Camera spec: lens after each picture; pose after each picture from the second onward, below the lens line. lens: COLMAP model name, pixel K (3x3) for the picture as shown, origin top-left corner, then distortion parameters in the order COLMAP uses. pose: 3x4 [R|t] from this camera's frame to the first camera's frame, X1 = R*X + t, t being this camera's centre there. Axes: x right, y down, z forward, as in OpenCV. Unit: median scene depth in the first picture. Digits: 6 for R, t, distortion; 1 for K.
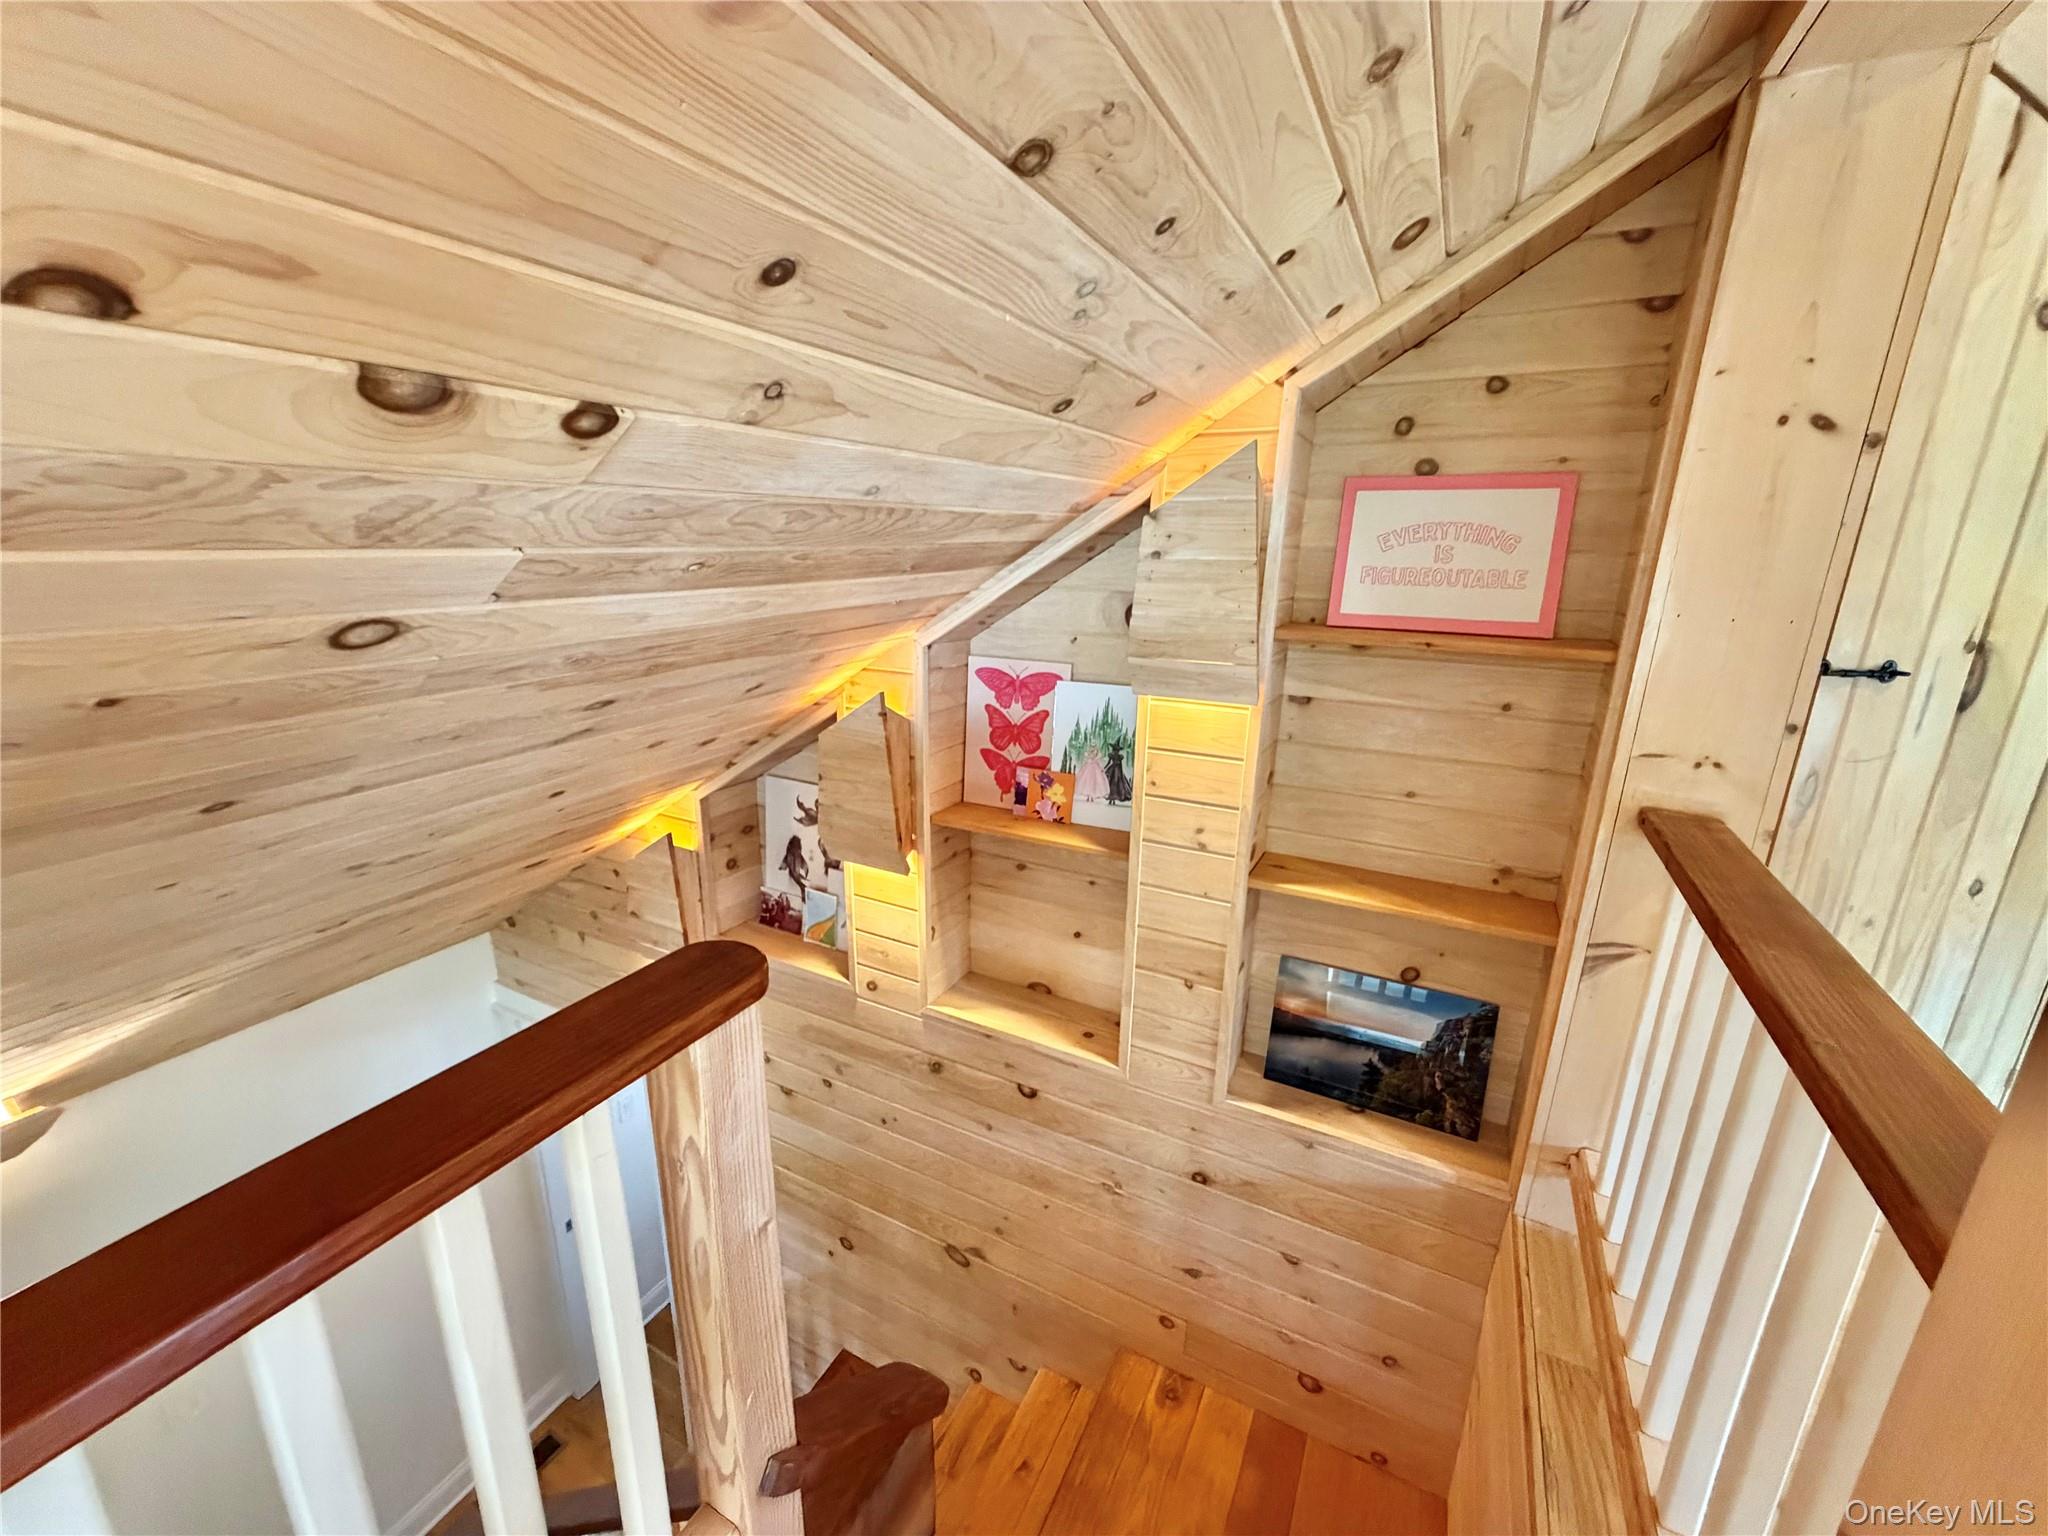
lens RADIAL K [[814.3, 0, 1024.9], [0, 814.3, 760.0], [0, 0, 1]] dist [0.000249, -0.000130]
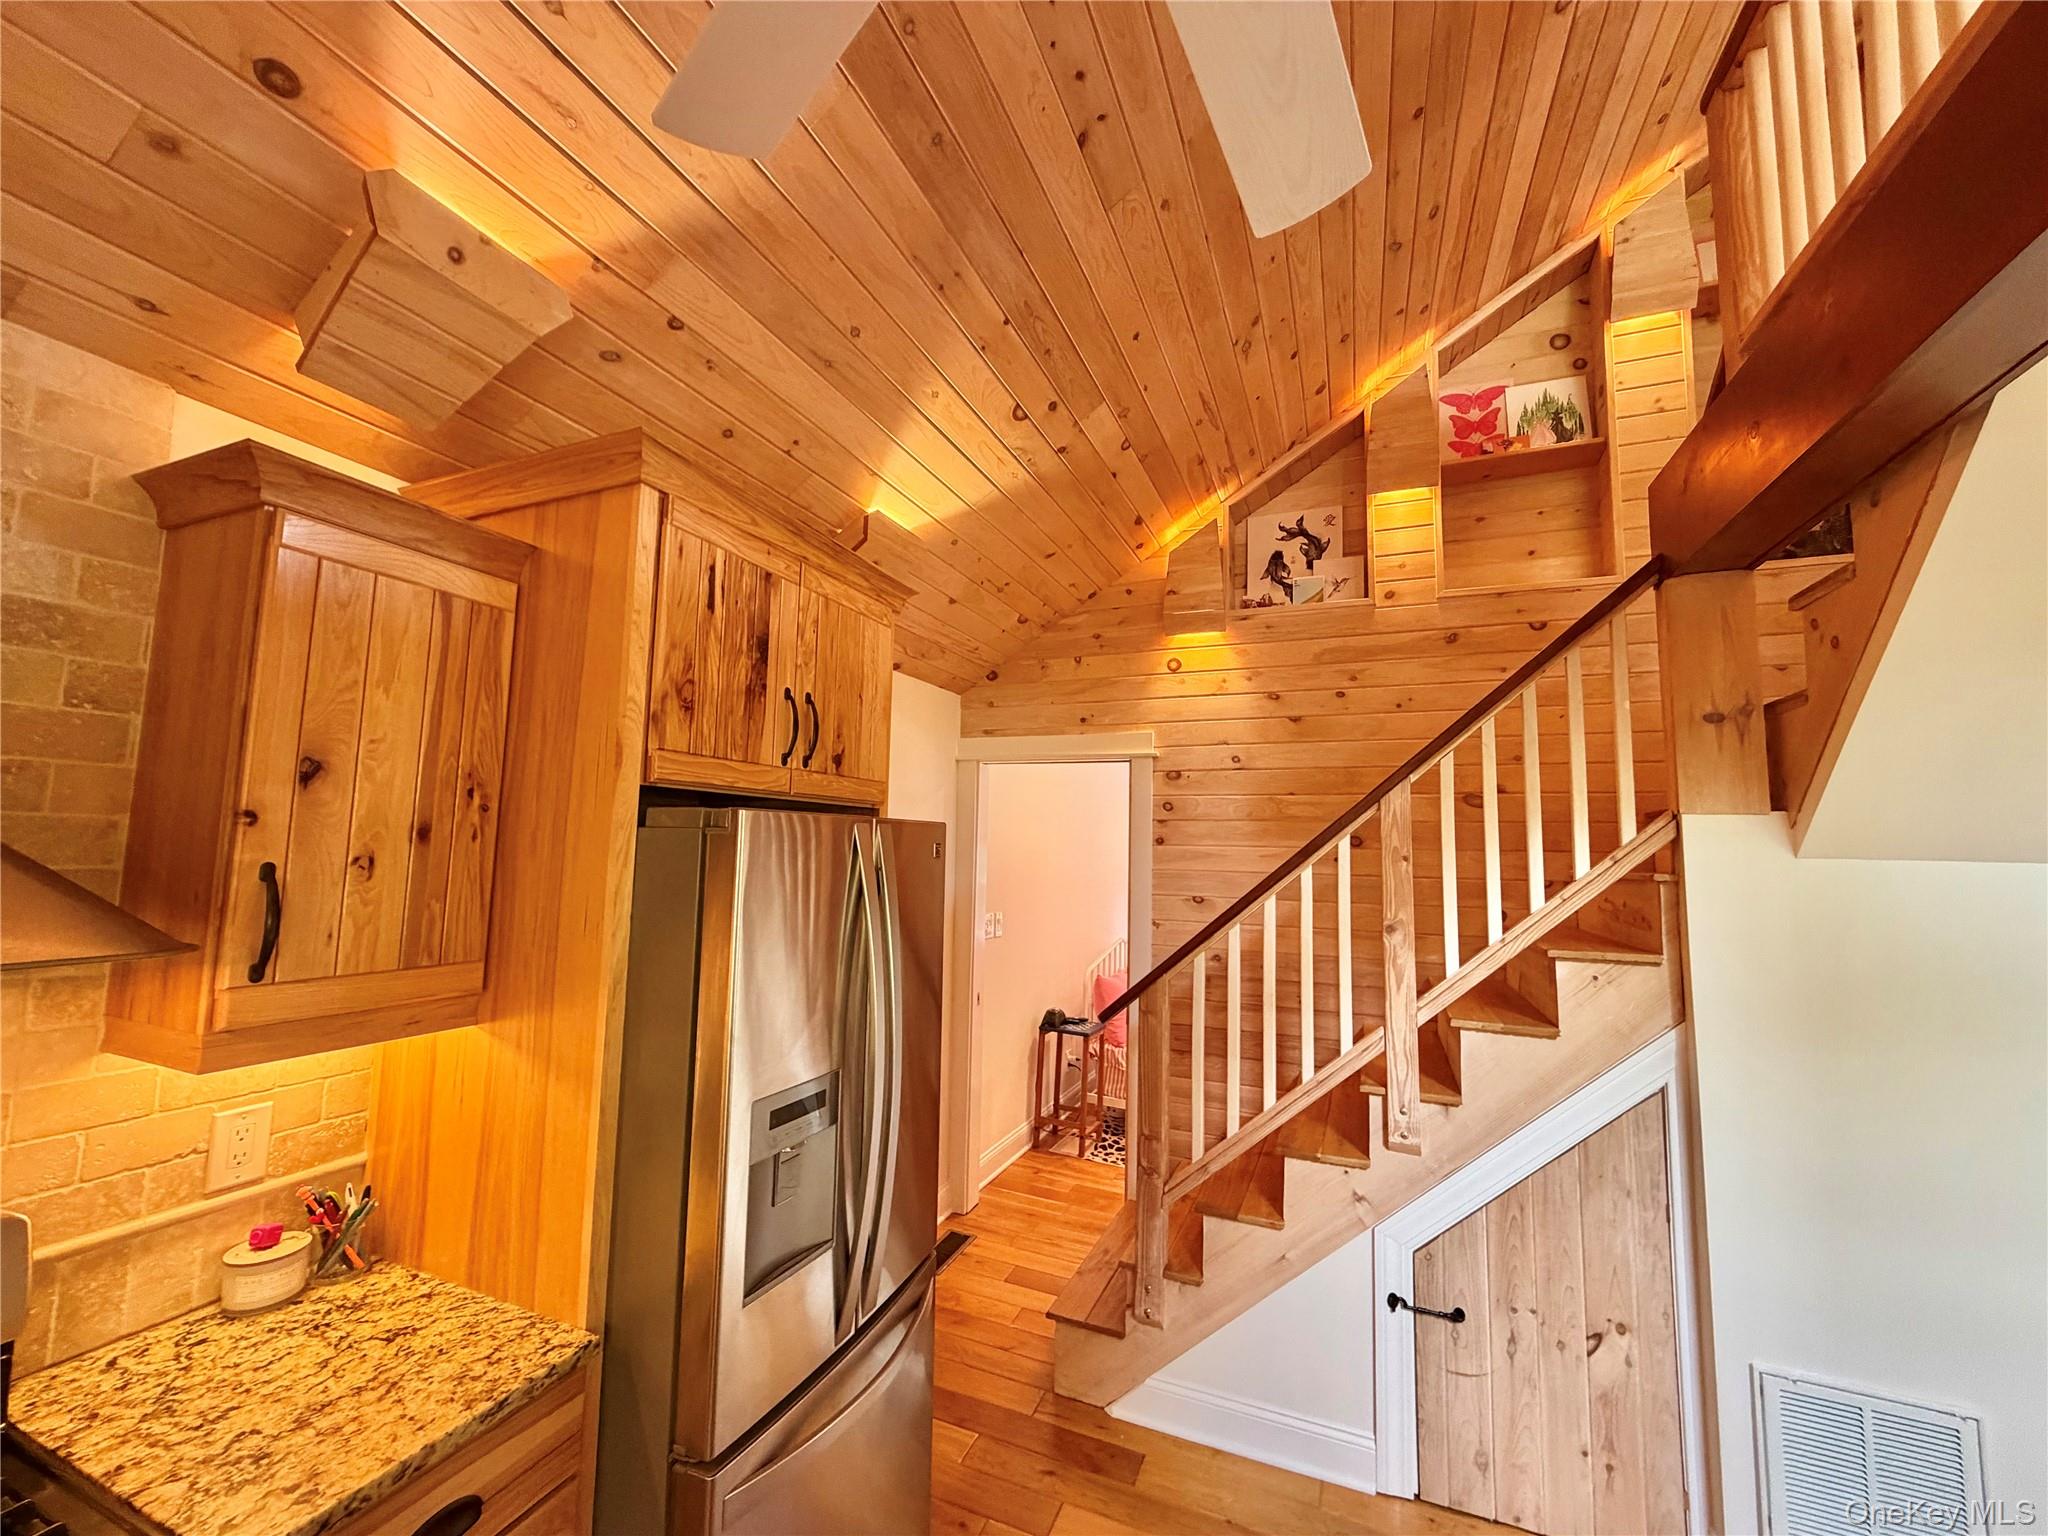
lens RADIAL K [[814.3, 0, 1018.5], [0, 814.3, 769.4], [0, 0, 1]] dist [0.000249, -0.000130]
pose [[0.996731, 0.012932, 0.079756, -1.002450], [0.015952, 0.936182, -0.351155, 1.118819], [-0.079207, 0.351279, 0.932915, -0.162533]]
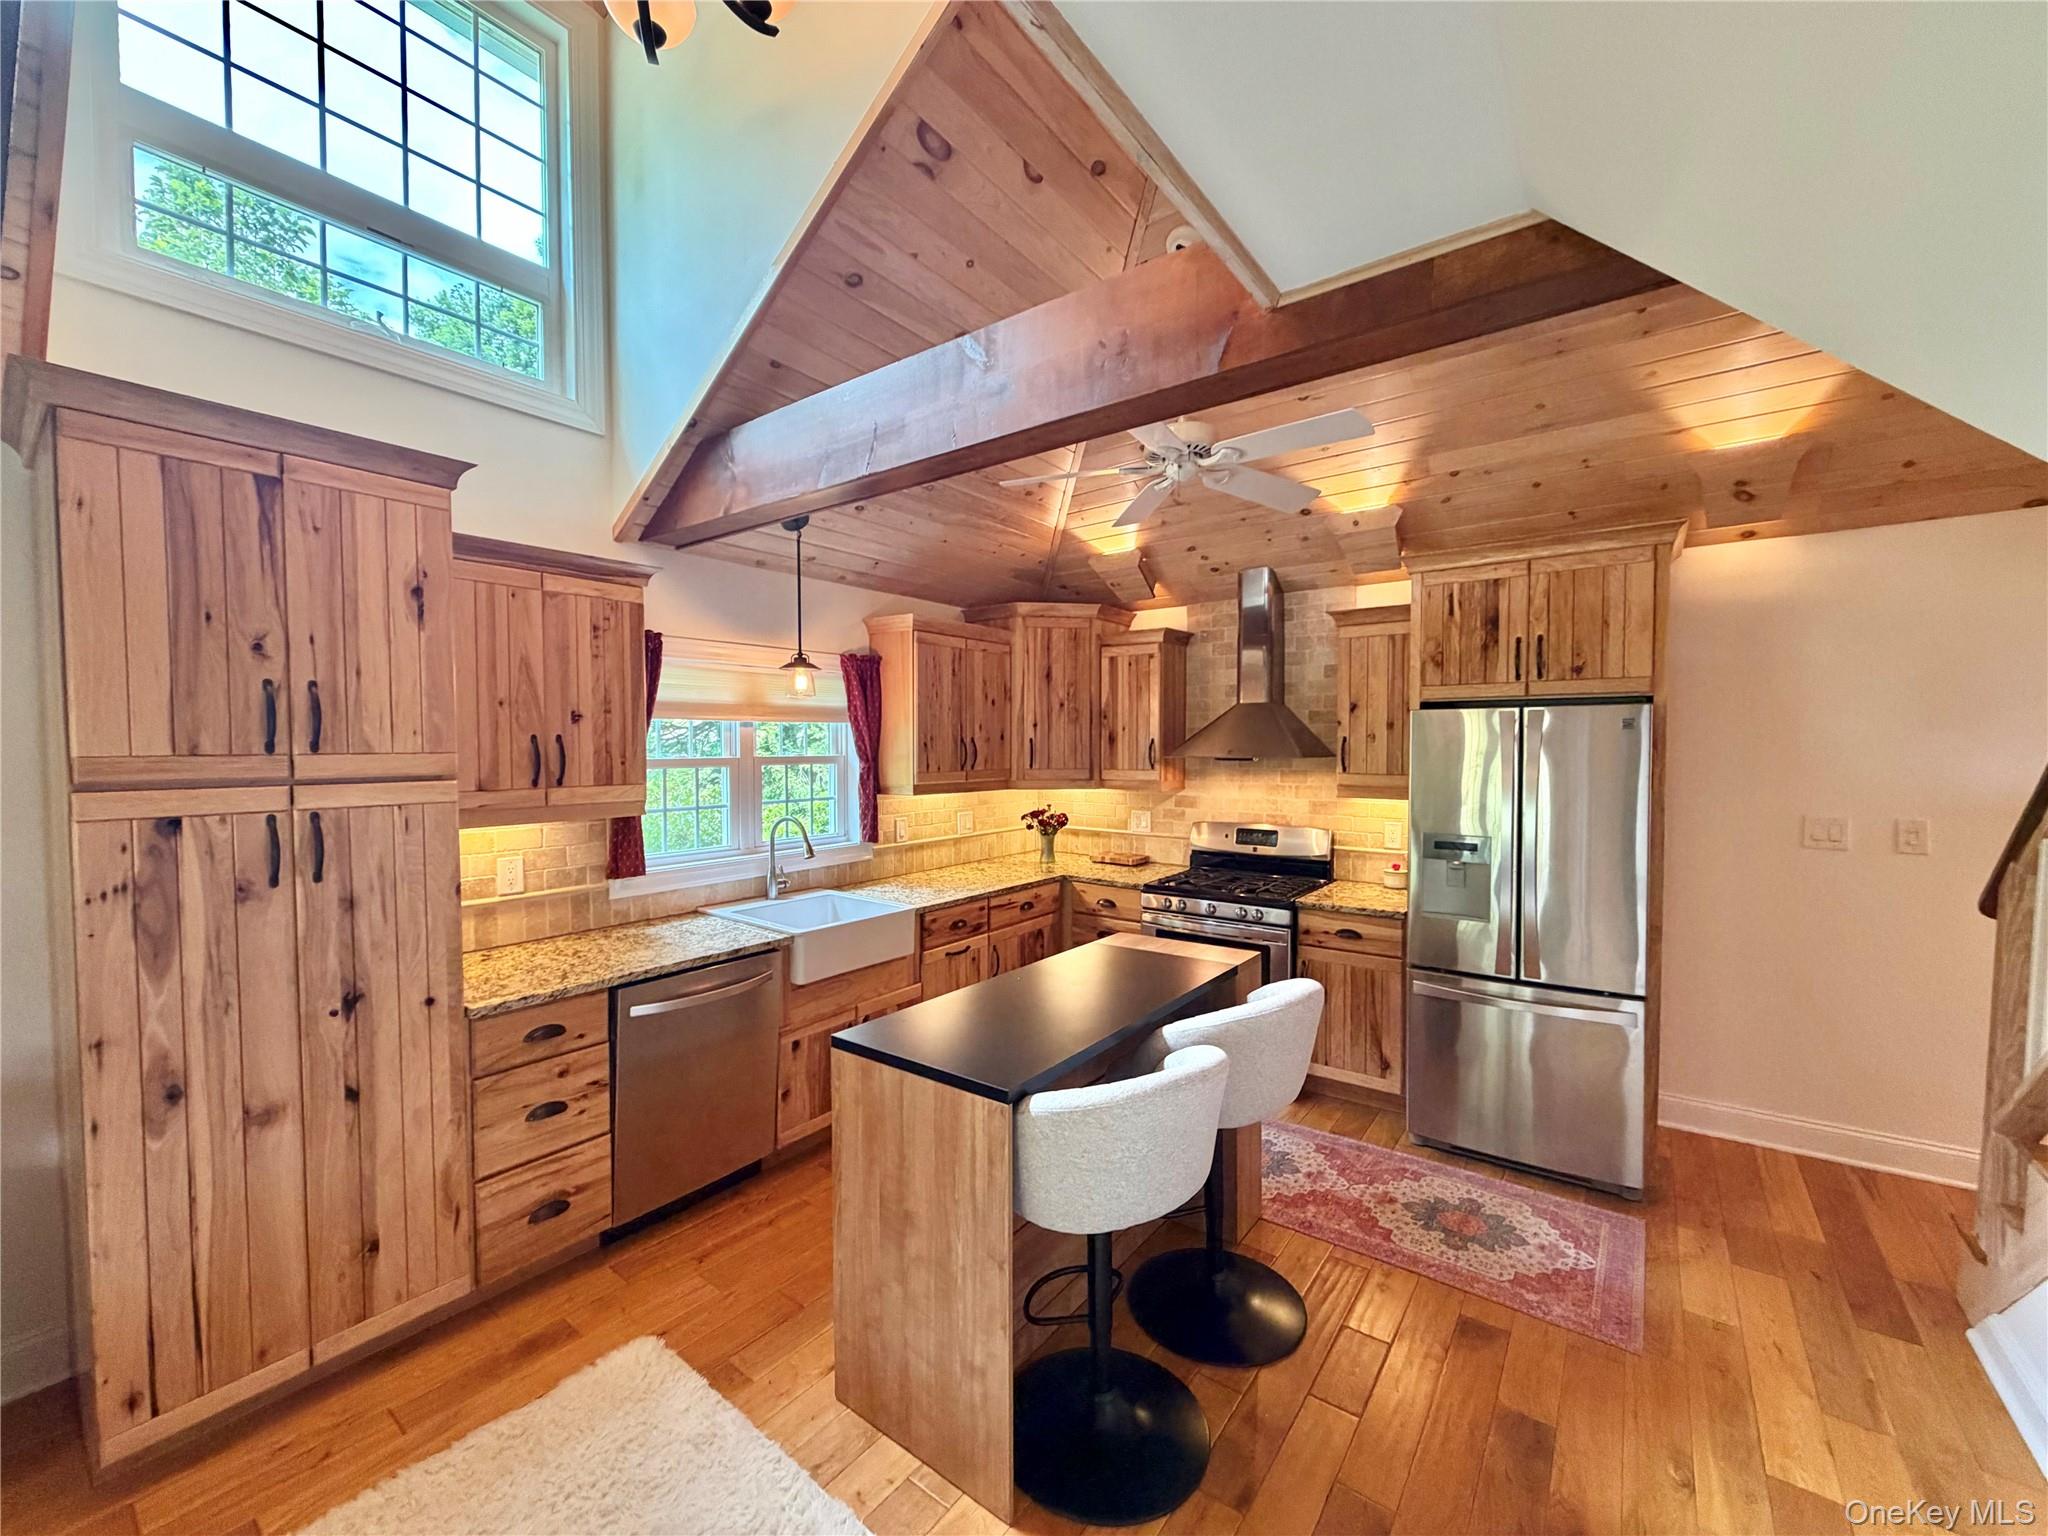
lens RADIAL K [[814.3, 0, 1018.8], [0, 814.3, 770.2], [0, 0, 1]] dist [0.000249, -0.000130]
pose [[-0.172295, 0.017861, -0.984883, 0.437462], [-0.257941, 0.964130, 0.062609, 1.121471], [0.950674, 0.264829, -0.161508, 0.037886]]
